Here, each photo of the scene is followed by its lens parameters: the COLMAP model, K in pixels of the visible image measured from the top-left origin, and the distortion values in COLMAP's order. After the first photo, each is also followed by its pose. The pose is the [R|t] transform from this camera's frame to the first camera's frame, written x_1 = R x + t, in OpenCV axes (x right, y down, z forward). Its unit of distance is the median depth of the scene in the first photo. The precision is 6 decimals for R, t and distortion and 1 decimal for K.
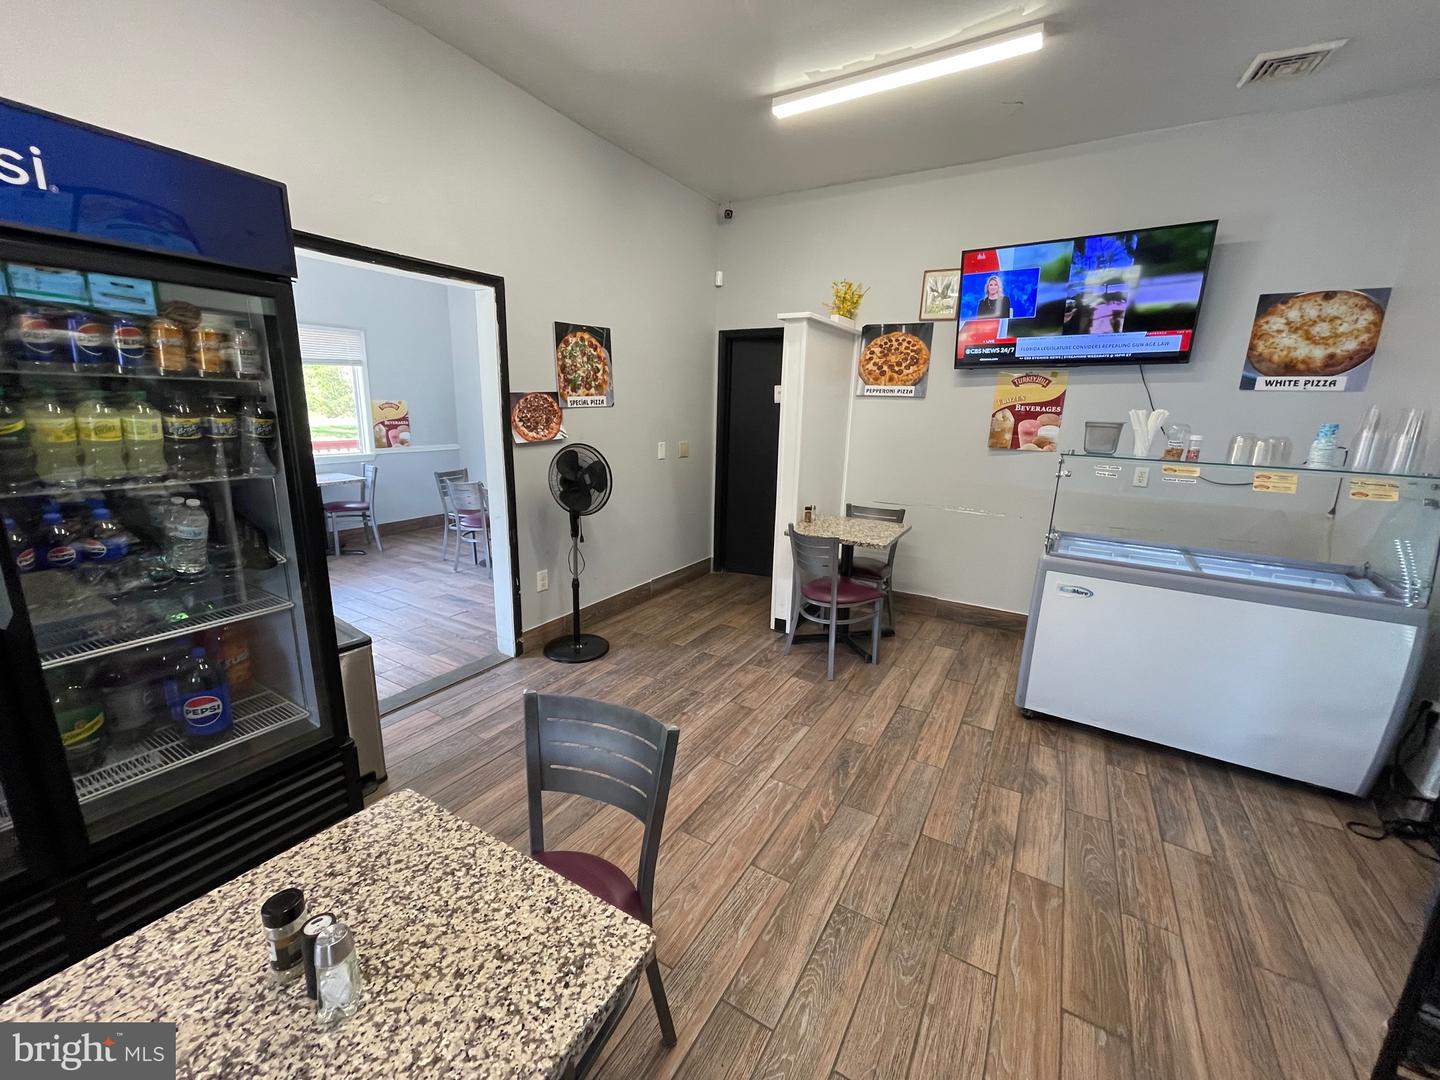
lens RADIAL K [[579.0, 0, 712.8], [0, 579.0, 540.5], [0, 0, 1]] dist [-0.002659, 0.000486]
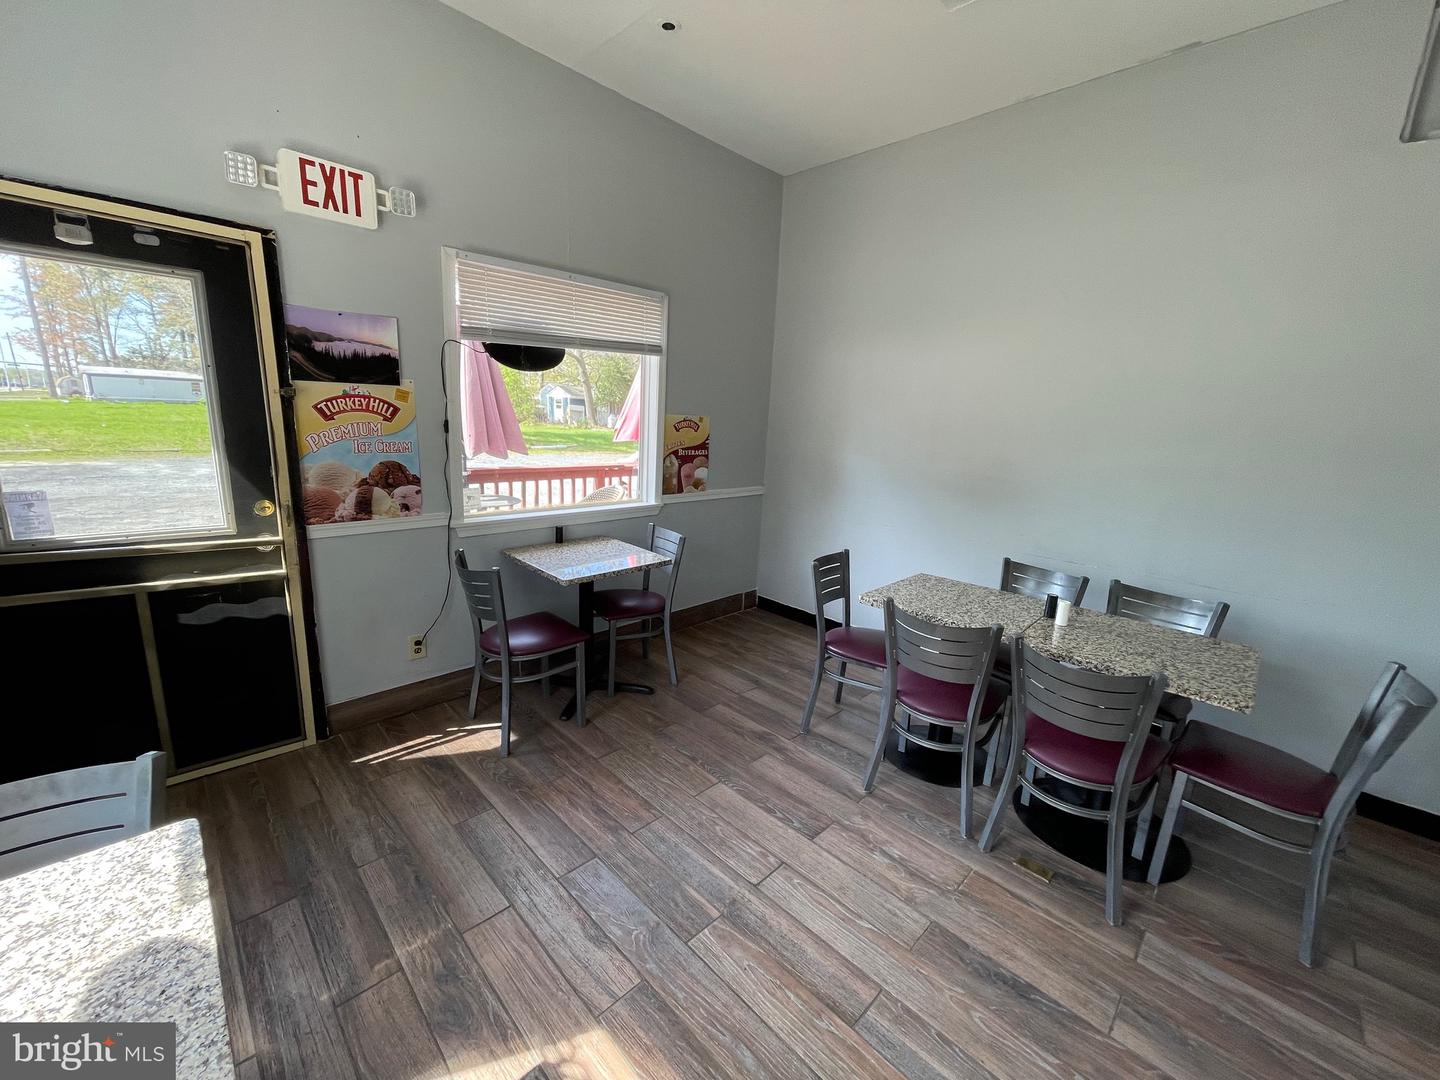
lens RADIAL K [[579.0, 0, 712.8], [0, 579.0, 540.5], [0, 0, 1]] dist [-0.002659, 0.000486]
pose [[0.971197, 0.070356, -0.227652, -0.711520], [-0.075411, 0.997060, -0.013573, -0.196082], [0.226028, 0.030349, 0.973648, 0.782125]]
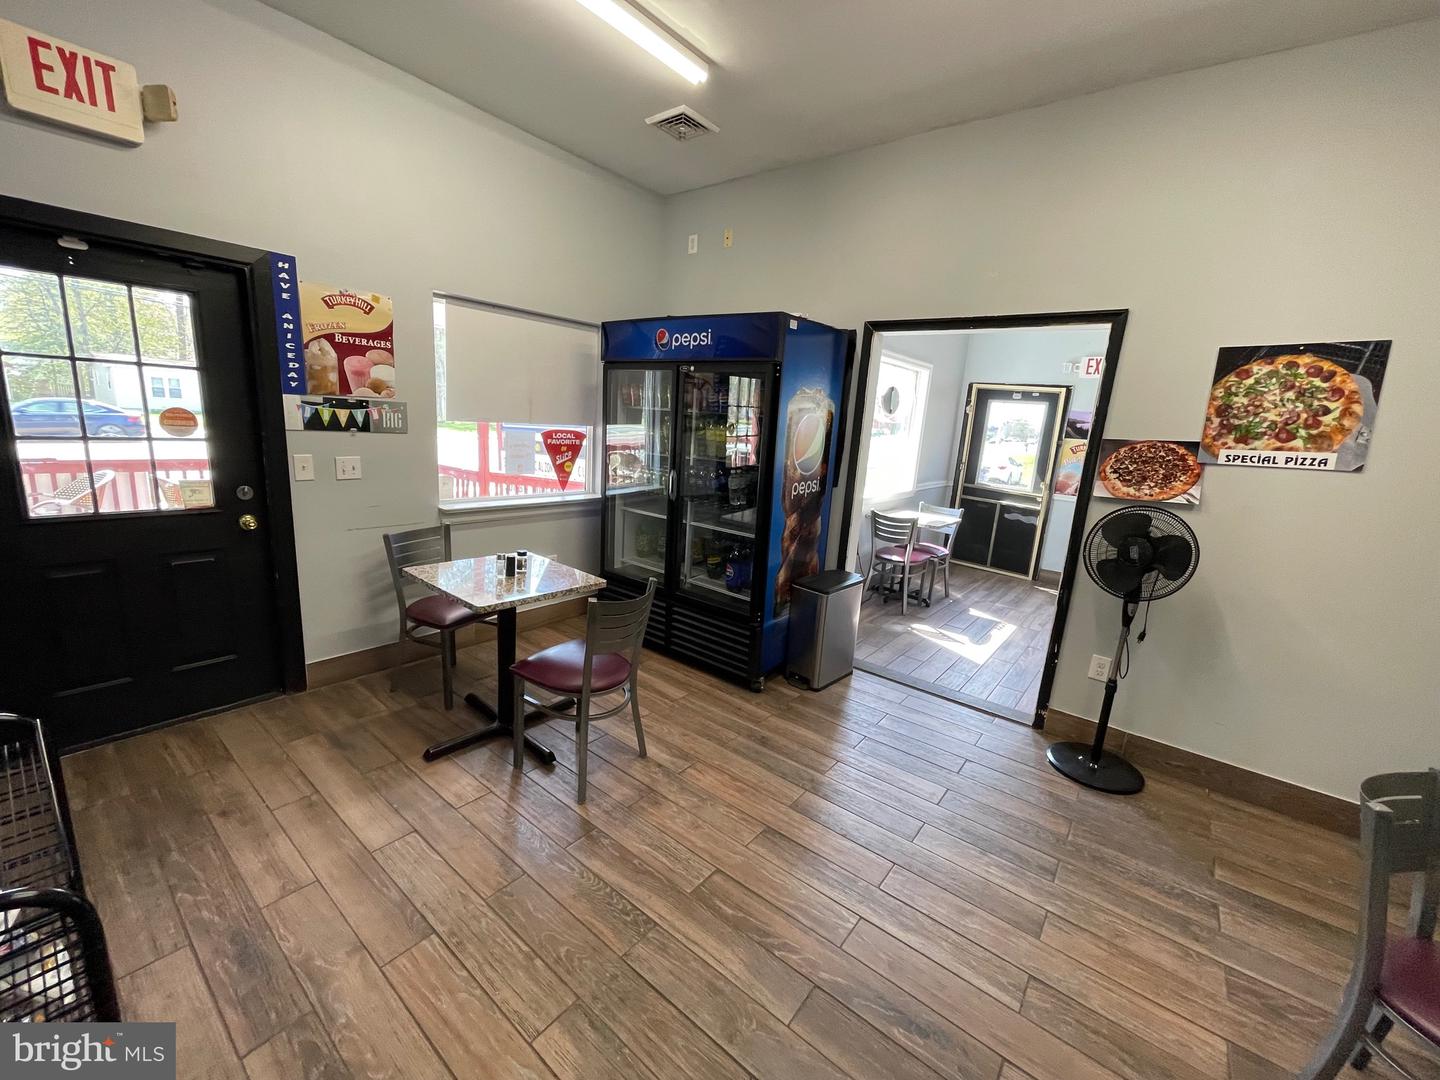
lens RADIAL K [[579.0, 0, 712.8], [0, 579.0, 540.5], [0, 0, 1]] dist [-0.002659, 0.000486]
pose [[-0.120915, 0.177782, -0.976613, 0.553445], [-0.293457, 0.933456, 0.206259, -0.110283], [0.948295, 0.311534, -0.060697, 0.501618]]
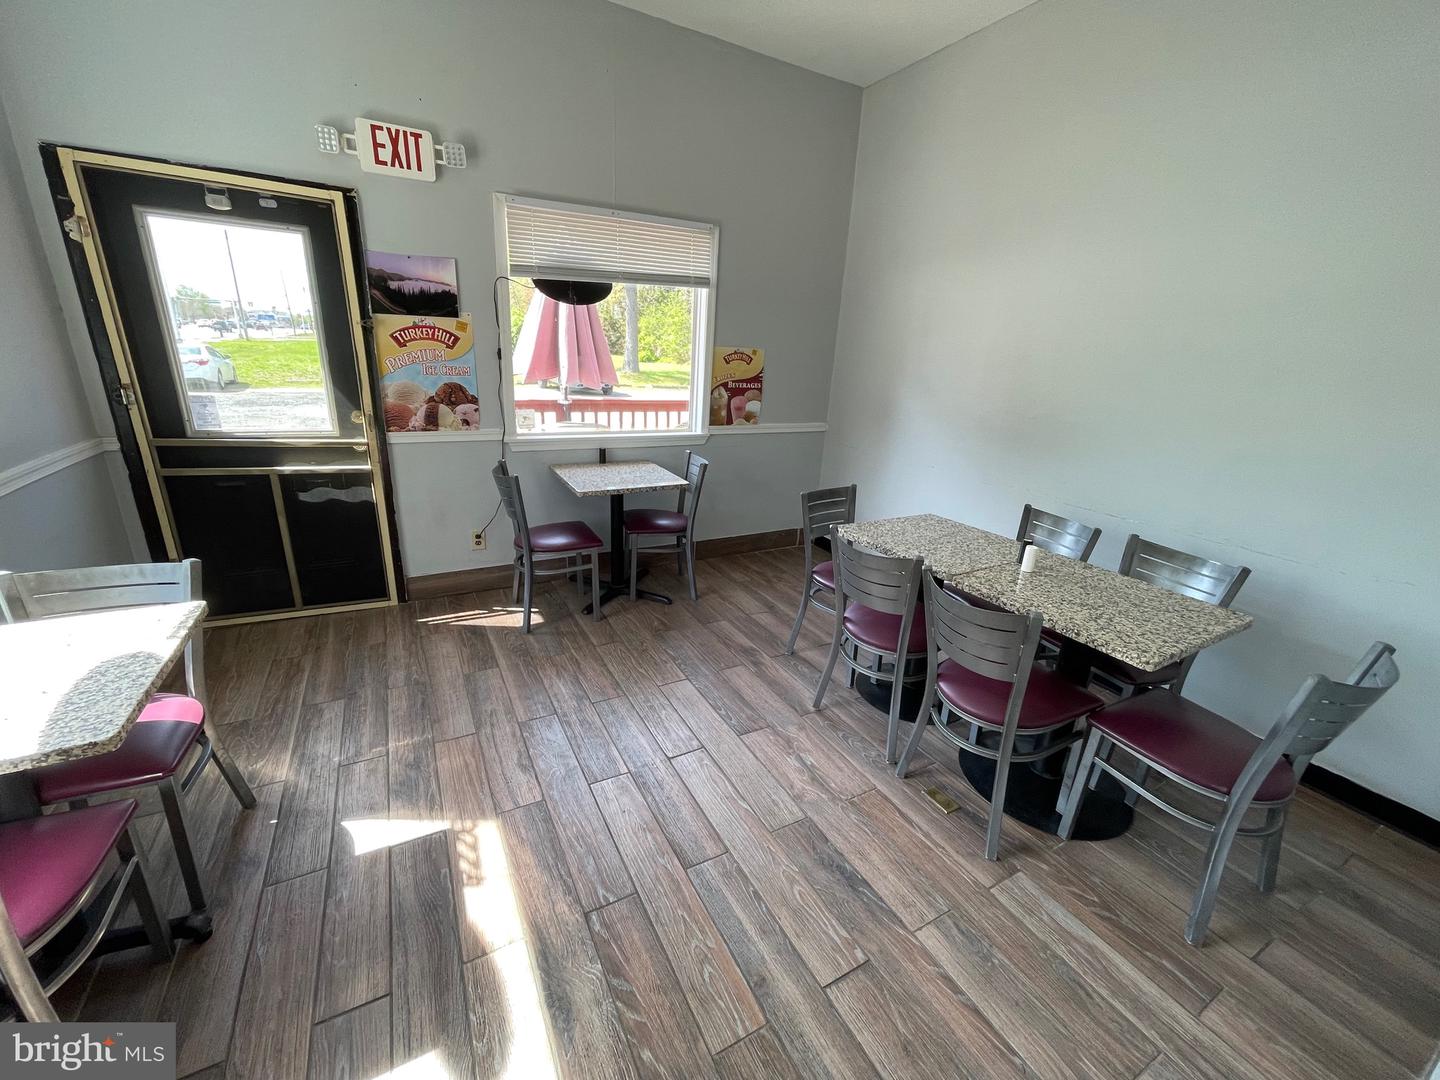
lens RADIAL K [[579.0, 0, 712.8], [0, 579.0, 540.5], [0, 0, 1]] dist [-0.002659, 0.000486]
pose [[0.866185, 0.177374, -0.467185, -0.477370], [-0.142189, 0.983724, 0.109861, -0.191929], [0.479068, -0.028731, 0.877308, 0.808549]]
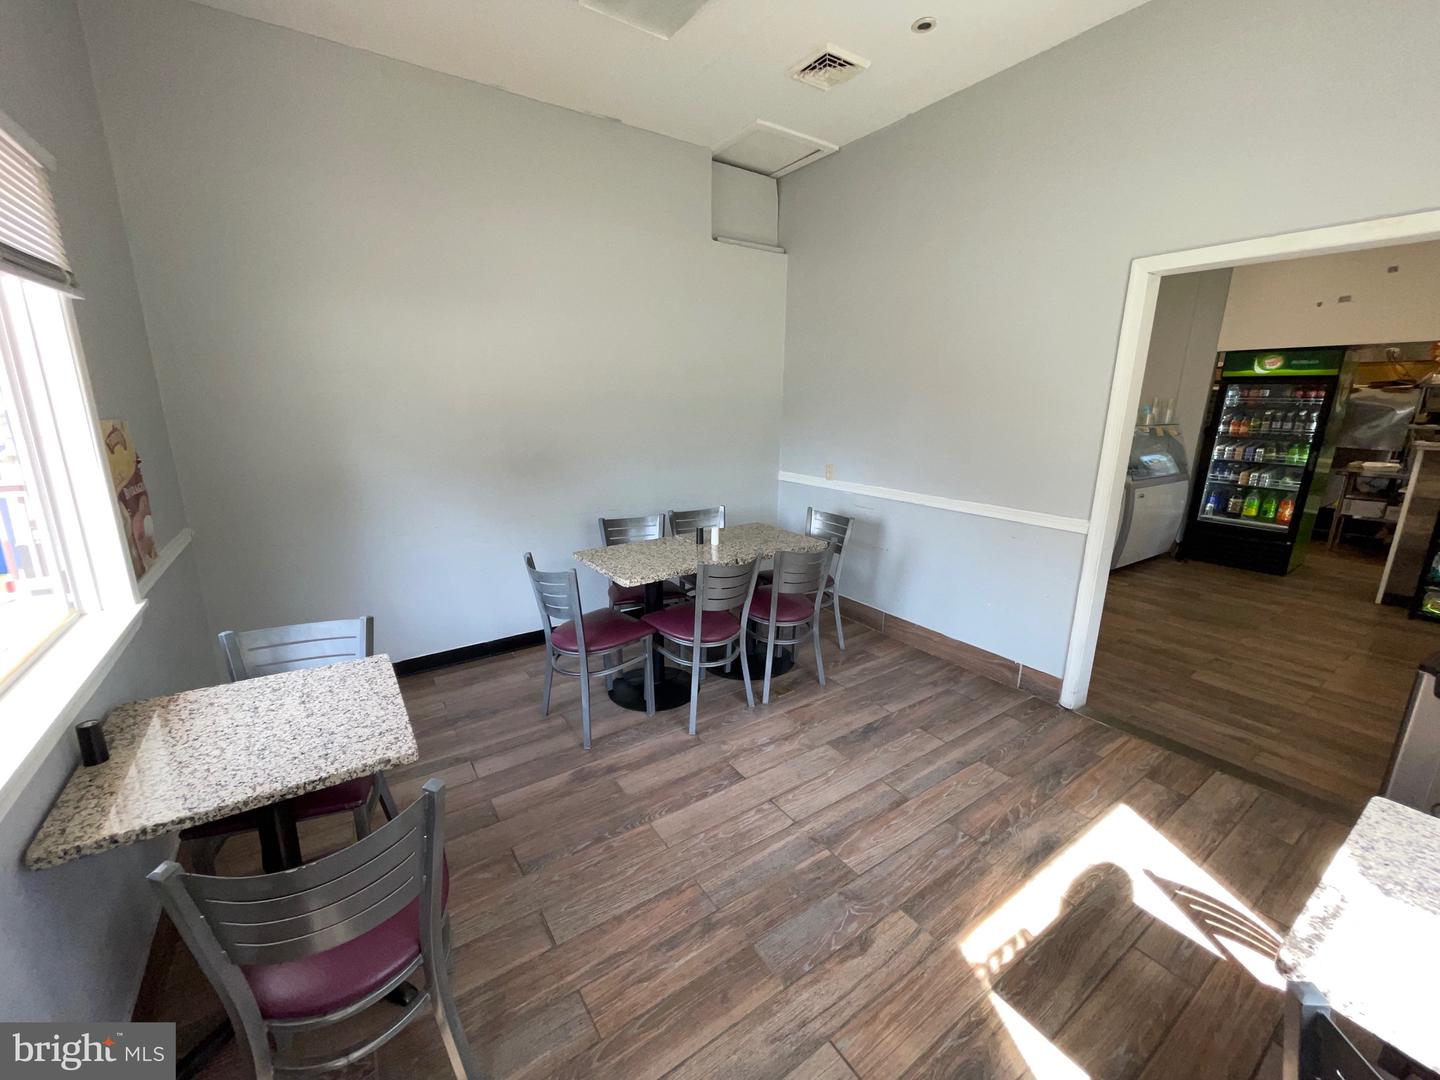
lens RADIAL K [[579.0, 0, 712.8], [0, 579.0, 540.5], [0, 0, 1]] dist [-0.002659, 0.000486]
pose [[0.410979, -0.238336, 0.879939, -1.297271], [0.217209, 0.963024, 0.159391, -0.296968], [-0.885391, 0.125624, 0.447551, 1.095549]]
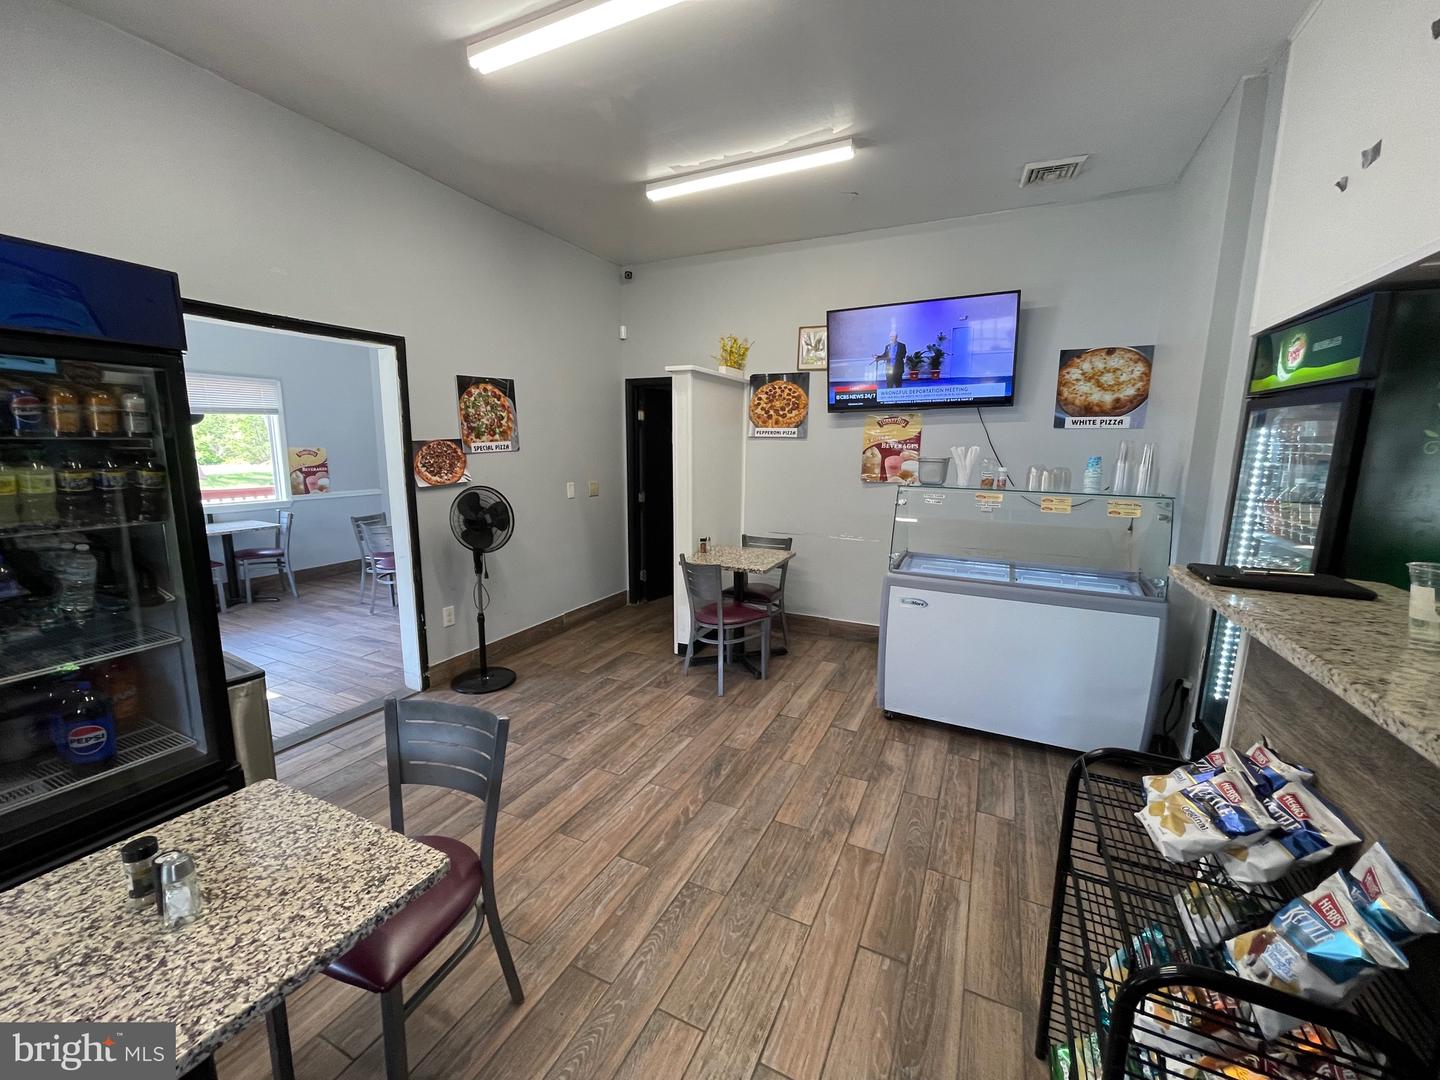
lens RADIAL K [[579.1, 0, 711.5], [0, 579.1, 541.2], [0, 0, 1]] dist [-0.005568, 0.000085]
pose [[0.995846, -0.030820, 0.085683, 0.098083], [0.036213, 0.997412, -0.062110, 0.016714], [-0.083547, 0.064954, 0.994385, -0.096025]]
